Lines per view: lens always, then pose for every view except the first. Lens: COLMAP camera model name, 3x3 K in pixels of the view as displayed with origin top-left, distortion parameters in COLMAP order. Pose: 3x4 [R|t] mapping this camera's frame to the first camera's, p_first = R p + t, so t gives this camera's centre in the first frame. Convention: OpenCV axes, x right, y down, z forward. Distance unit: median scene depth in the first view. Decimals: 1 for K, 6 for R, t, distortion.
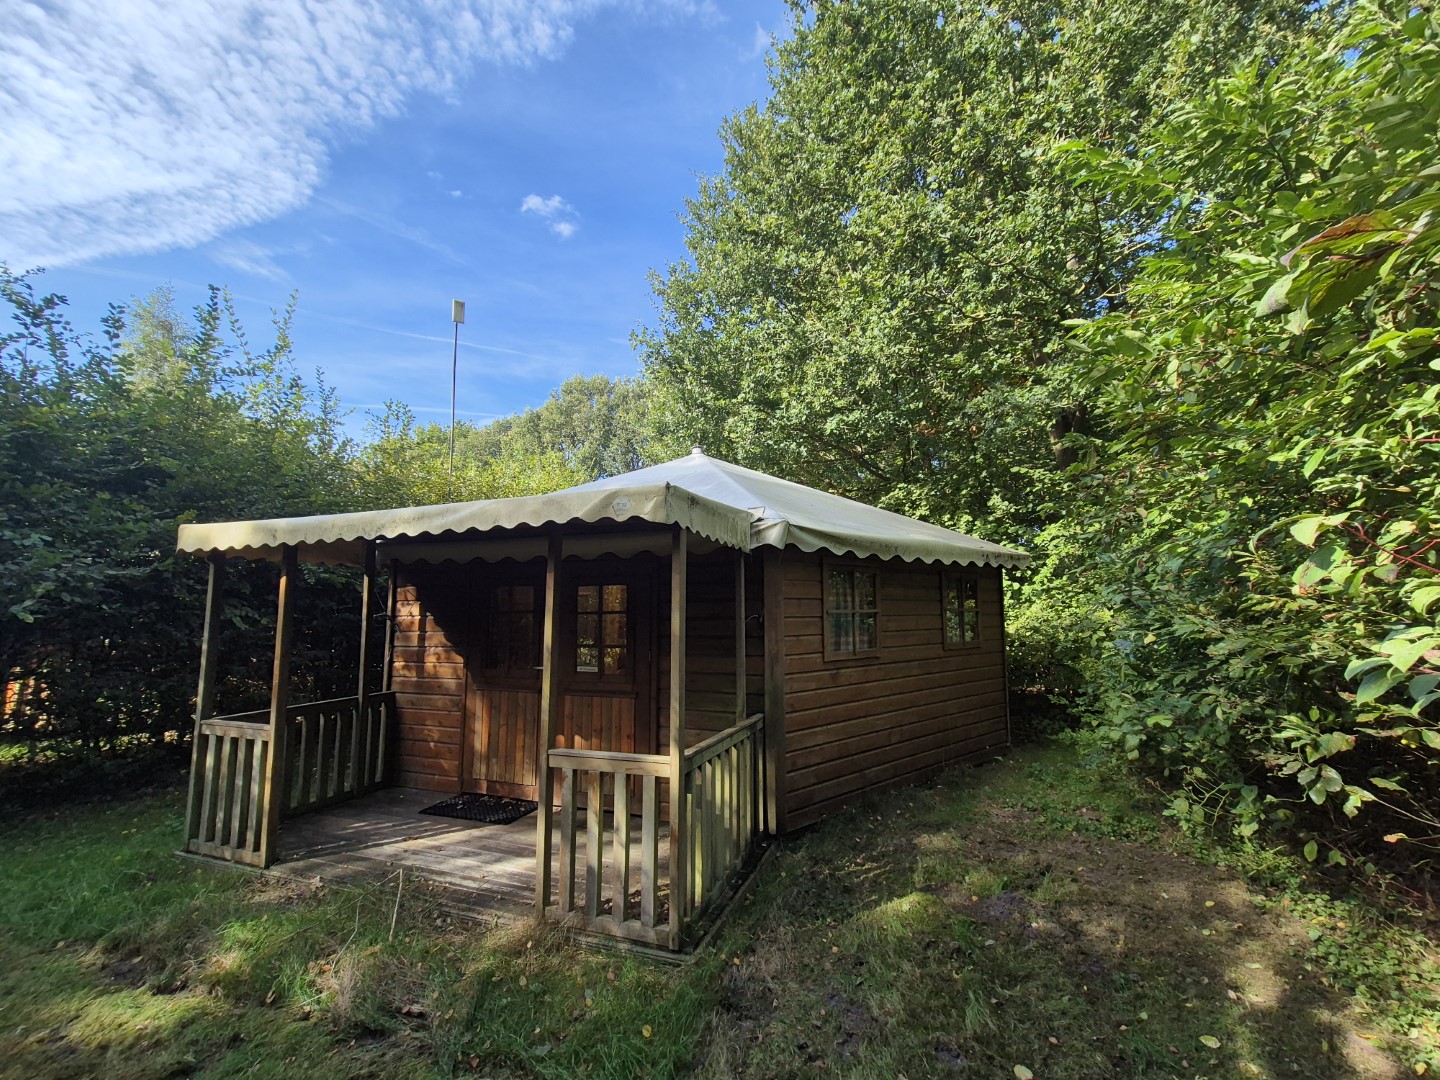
lens RADIAL K [[592.5, 0, 720.6], [0, 592.5, 540.7], [0, 0, 1]] dist [0.003425, 0.000633]
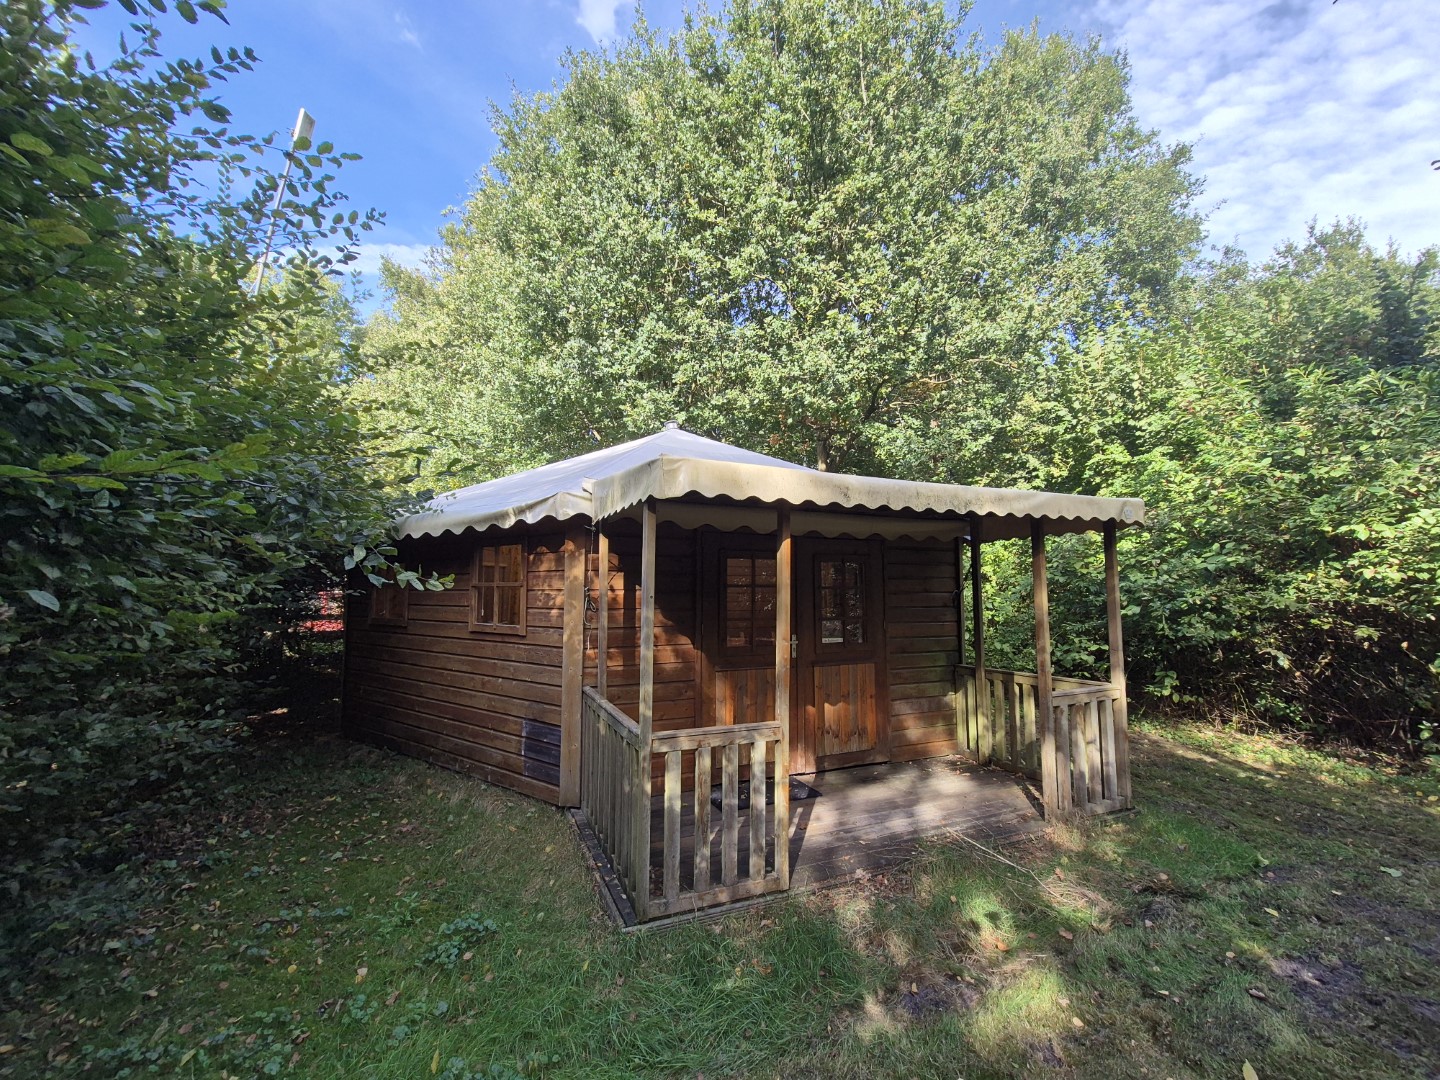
lens RADIAL K [[592.5, 0, 720.6], [0, 592.5, 539.3], [0, 0, 1]] dist [0.003425, 0.000633]
pose [[0.721780, 0.063084, 0.689242, -1.369785], [-0.084717, 0.996402, -0.002481, 0.069051], [-0.686919, -0.056600, 0.724527, 0.466898]]
